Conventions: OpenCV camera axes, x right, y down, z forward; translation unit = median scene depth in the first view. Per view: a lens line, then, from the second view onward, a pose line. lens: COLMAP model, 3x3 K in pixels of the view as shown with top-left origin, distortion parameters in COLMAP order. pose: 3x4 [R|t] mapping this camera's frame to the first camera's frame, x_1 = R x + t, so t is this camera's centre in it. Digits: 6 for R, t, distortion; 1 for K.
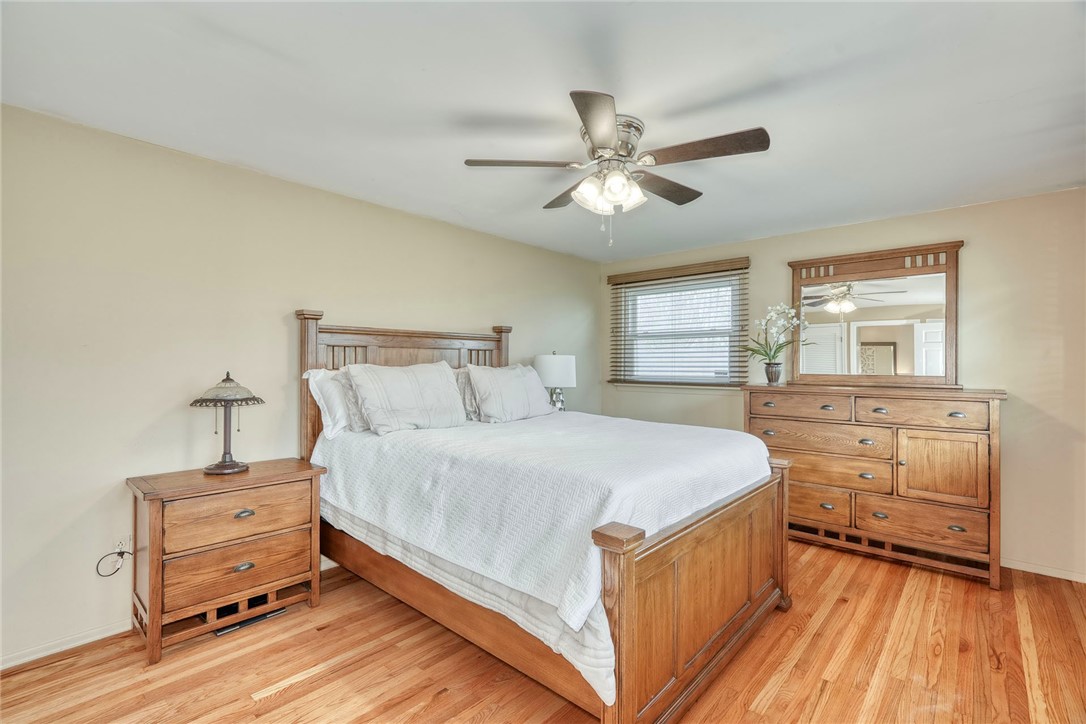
lens RADIAL K [[492.8, 0, 541.1], [0, 492.8, 361.9], [0, 0, 1]] dist [-0.001476, -0.000047]
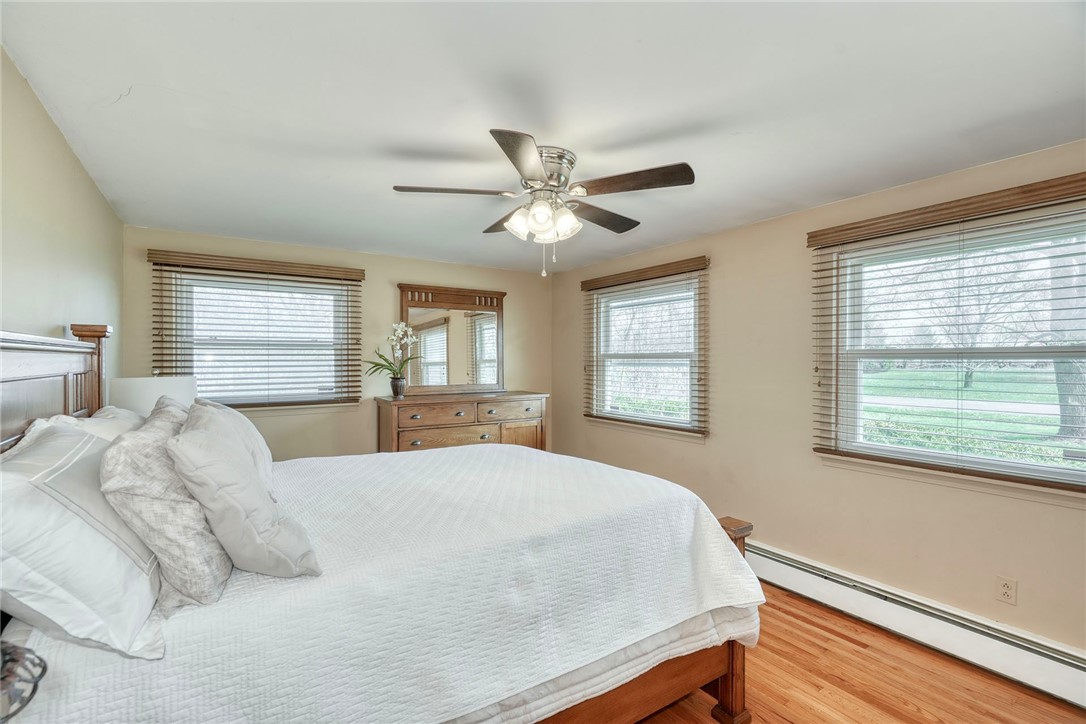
lens RADIAL K [[492.8, 0, 540.4], [0, 492.8, 361.8], [0, 0, 1]] dist [-0.001476, -0.000047]
pose [[0.258836, -0.008291, 0.965886, -0.557020], [-0.000438, 0.999962, 0.008701, -0.047794], [-0.965921, -0.002675, 0.258822, 0.506850]]
